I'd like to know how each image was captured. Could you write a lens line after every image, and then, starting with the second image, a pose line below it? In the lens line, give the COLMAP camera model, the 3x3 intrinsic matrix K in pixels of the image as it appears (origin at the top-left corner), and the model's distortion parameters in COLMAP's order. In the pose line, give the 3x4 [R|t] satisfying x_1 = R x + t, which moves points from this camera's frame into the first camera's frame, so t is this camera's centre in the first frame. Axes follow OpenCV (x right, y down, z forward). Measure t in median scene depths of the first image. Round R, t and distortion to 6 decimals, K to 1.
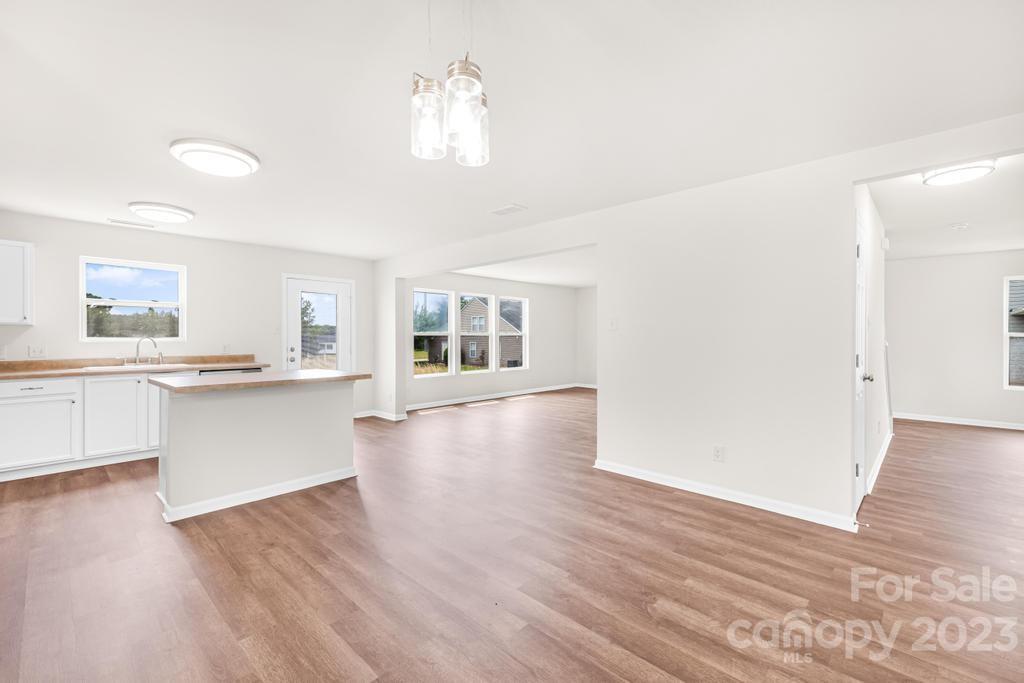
lens RADIAL K [[436.4, 0, 508.0], [0, 436.4, 333.9], [0, 0, 1]] dist [-0.000669, -0.000052]
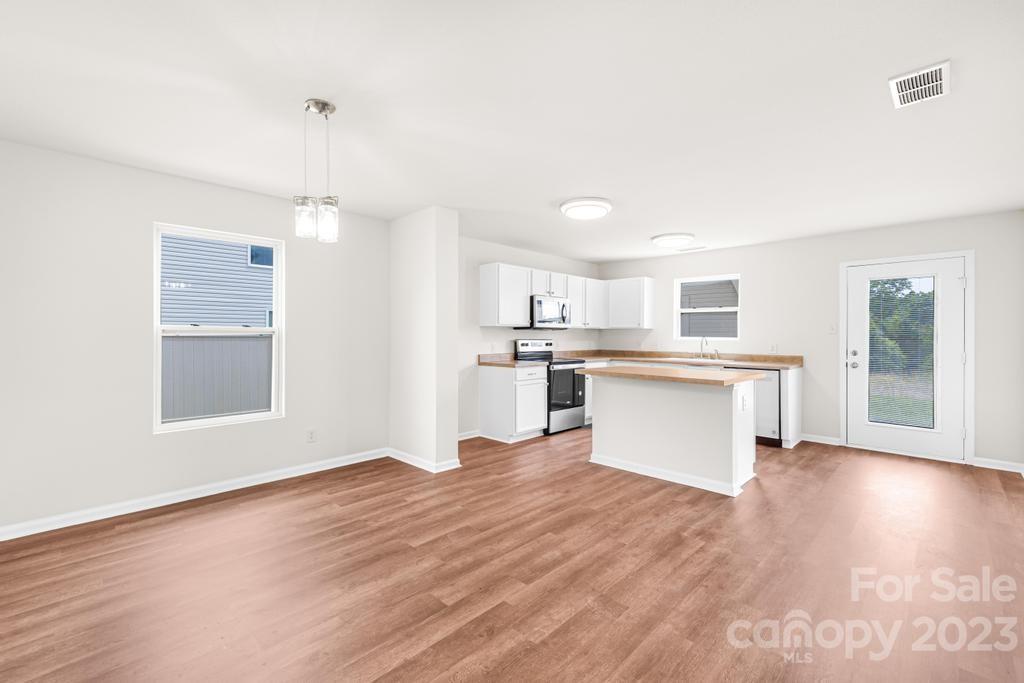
lens RADIAL K [[445.1, 0, 508.4], [0, 445.1, 337.6], [0, 0, 1]] dist [0.000718, 0.000125]
pose [[-0.019054, 0.006525, -0.999797, 0.558065], [-0.001517, 0.999977, 0.006555, 0.003679], [0.999817, 0.001642, -0.019043, 0.581882]]
